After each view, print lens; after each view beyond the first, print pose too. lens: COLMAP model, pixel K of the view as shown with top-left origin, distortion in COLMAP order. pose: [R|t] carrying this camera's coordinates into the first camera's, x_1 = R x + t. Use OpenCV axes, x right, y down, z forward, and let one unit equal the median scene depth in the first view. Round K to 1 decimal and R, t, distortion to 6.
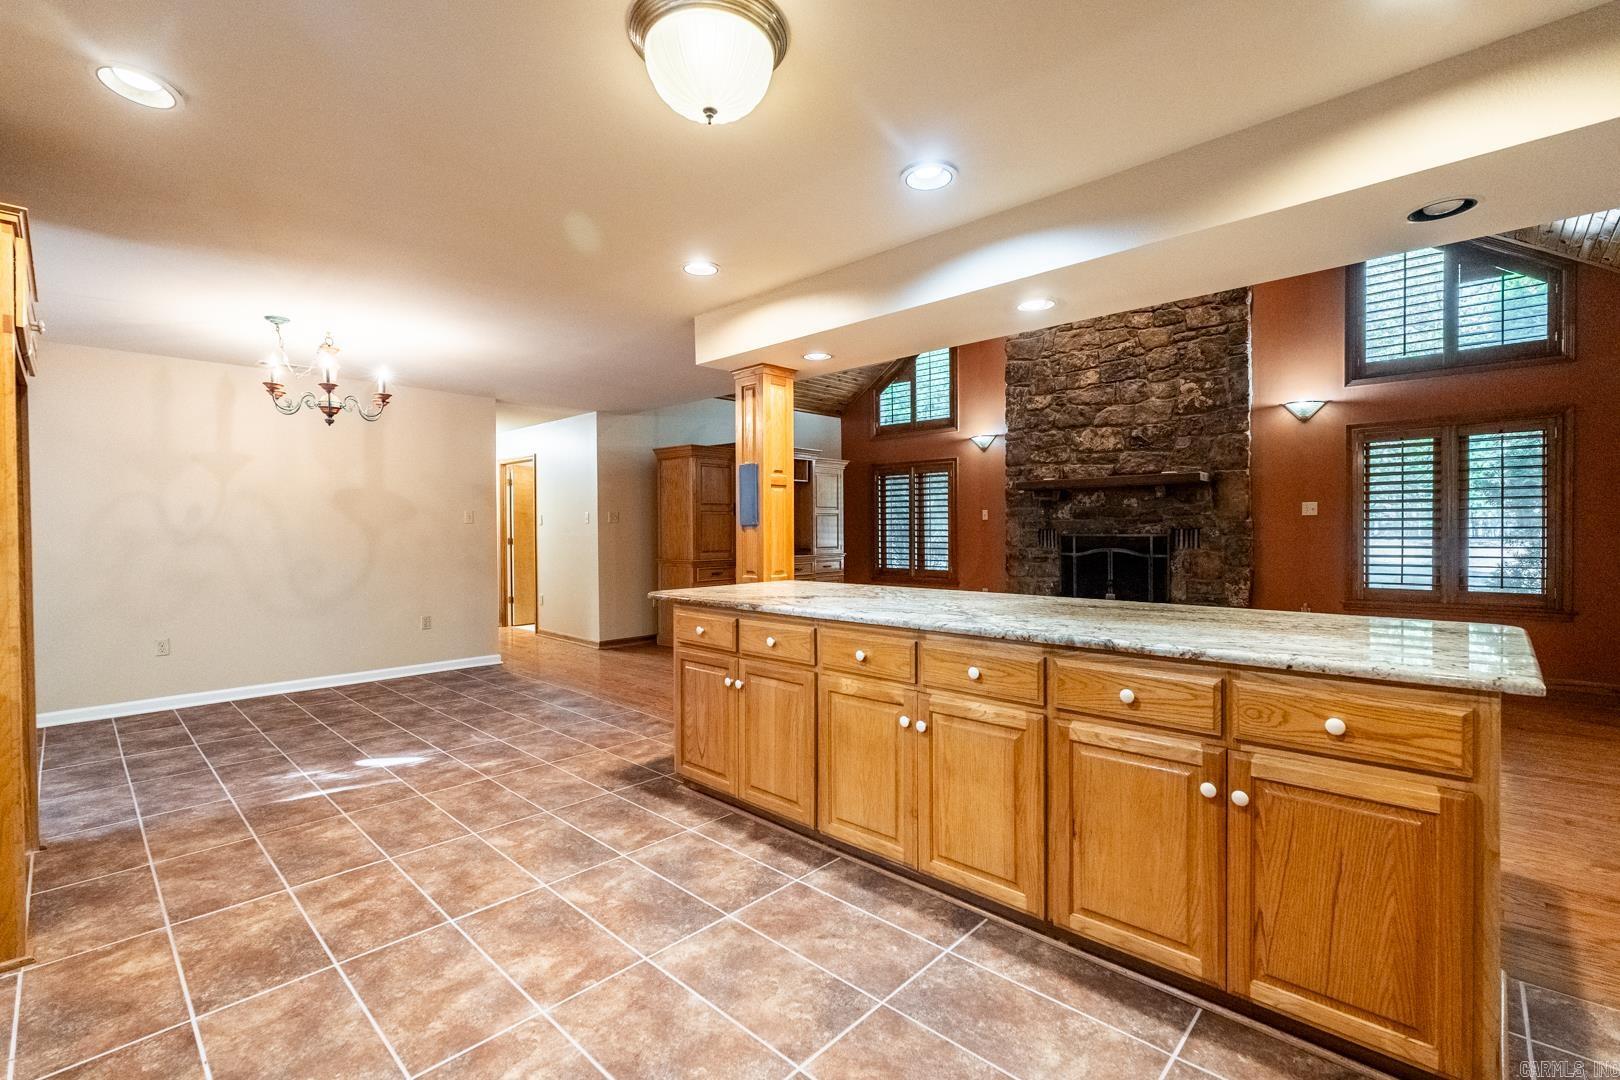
lens RADIAL K [[713.3, 0, 810.0], [0, 713.3, 540.0], [0, 0, 1]] dist [-0.006265, 0.001082]
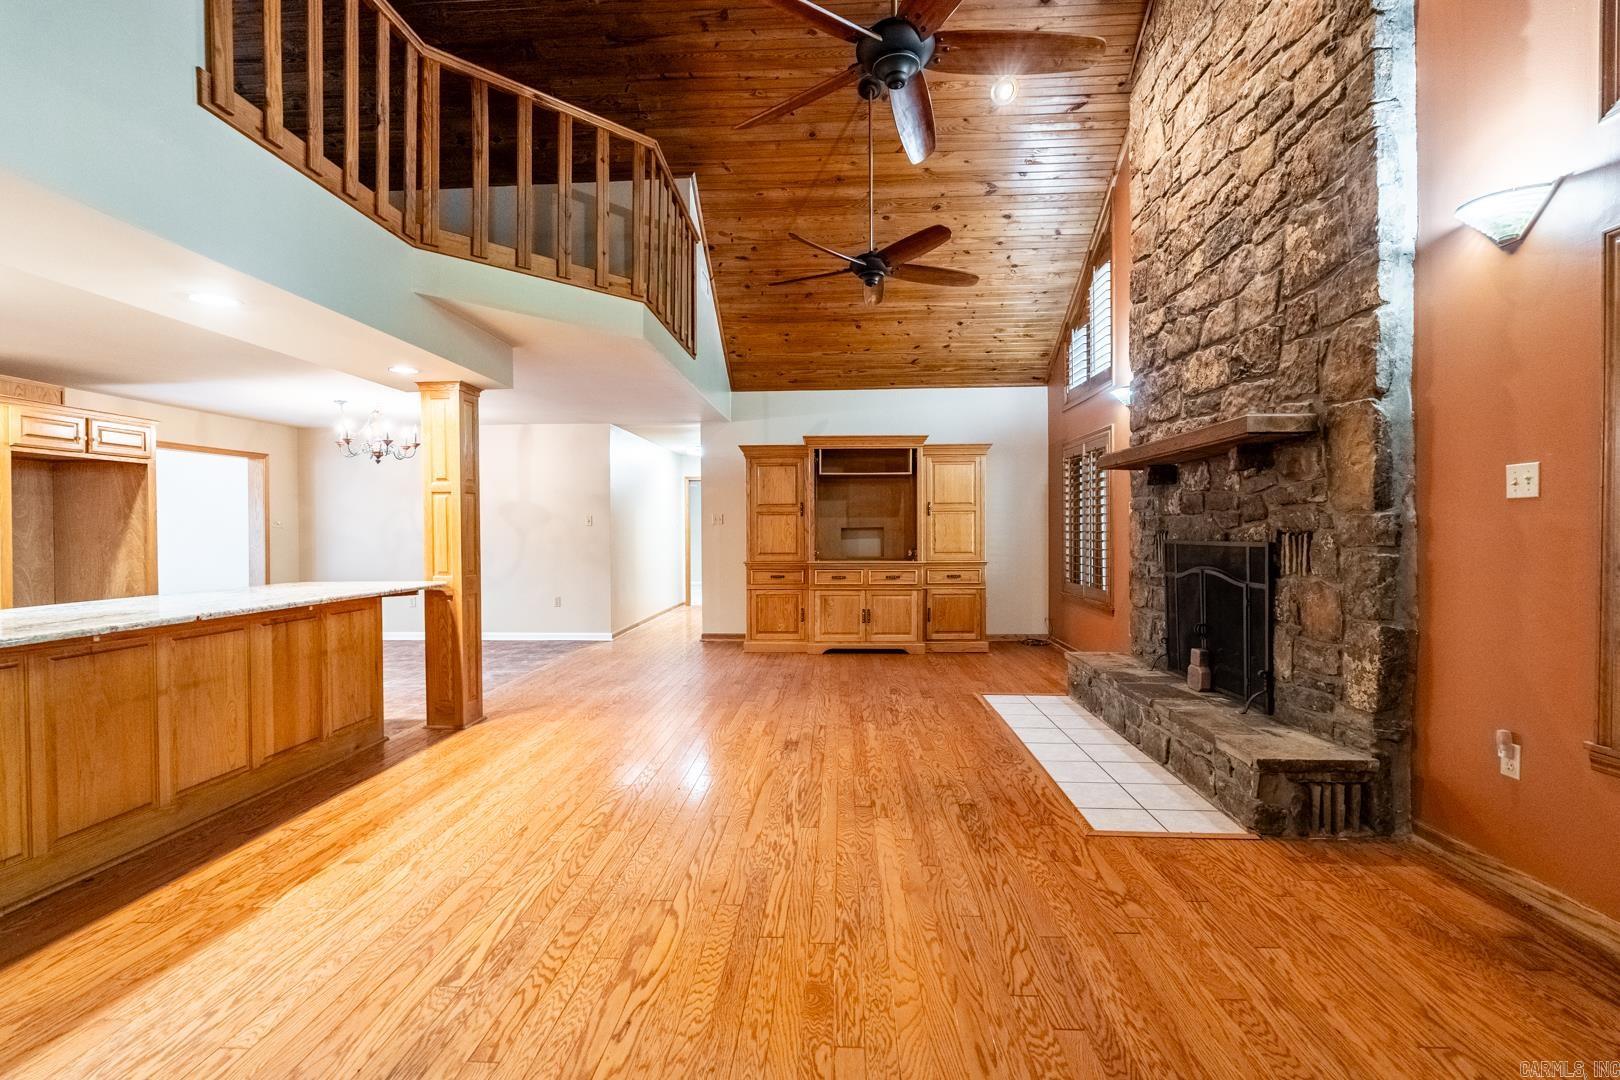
lens RADIAL K [[713.3, 0, 810.0], [0, 713.3, 540.0], [0, 0, 1]] dist [-0.006265, 0.001082]
pose [[0.650959, 0.011490, -0.759026, 1.281456], [-0.009201, 0.999931, 0.007246, -0.020386], [0.759057, 0.002267, 0.651020, 0.818036]]
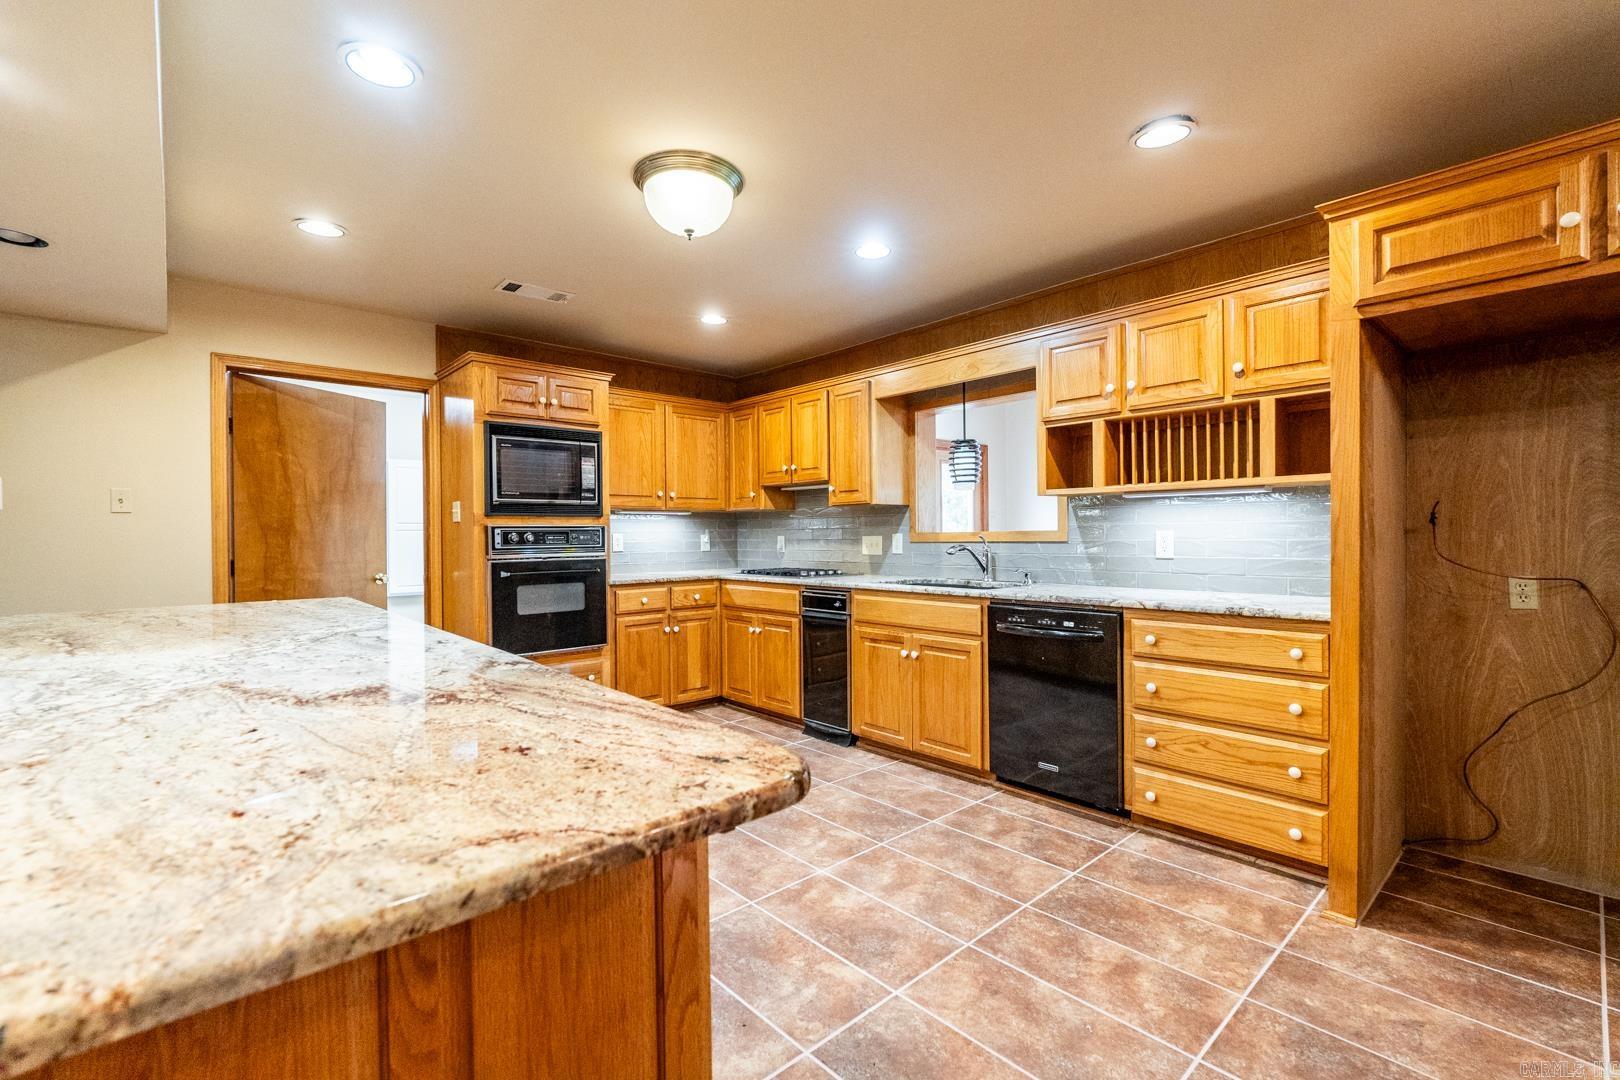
lens RADIAL K [[713.3, 0, 810.0], [0, 713.3, 540.0], [0, 0, 1]] dist [-0.006265, 0.001082]
pose [[-0.996791, 0.014645, 0.078703, -0.233197], [0.016635, 0.999557, 0.024683, -0.004914], [-0.078306, 0.025913, -0.996593, 1.165473]]
